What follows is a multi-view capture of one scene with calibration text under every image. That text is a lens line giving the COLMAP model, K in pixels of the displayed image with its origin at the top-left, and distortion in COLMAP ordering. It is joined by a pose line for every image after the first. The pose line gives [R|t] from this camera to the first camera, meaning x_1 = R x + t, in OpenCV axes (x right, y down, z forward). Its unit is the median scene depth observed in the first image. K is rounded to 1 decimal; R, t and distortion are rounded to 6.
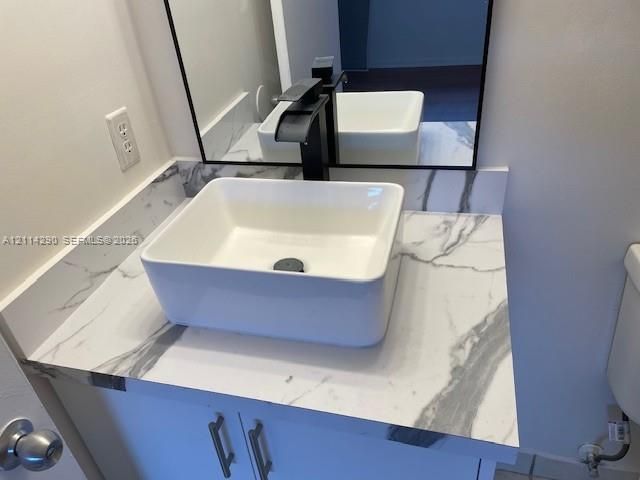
lens RADIAL K [[486.7, 0, 314.6], [0, 486.7, 234.5], [0, 0, 1]] dist [0.071319, -0.105622]
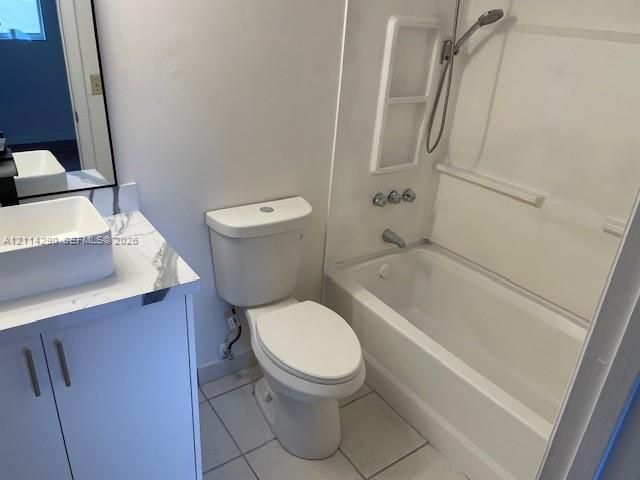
lens RADIAL K [[486.7, 0, 316.4], [0, 486.7, 243.2], [0, 0, 1]] dist [0.071319, -0.105622]
pose [[0.631599, -0.218893, 0.743753, -0.537194], [0.321301, 0.946959, 0.005848, 0.263633], [-0.705583, 0.235275, 0.668429, -0.557493]]
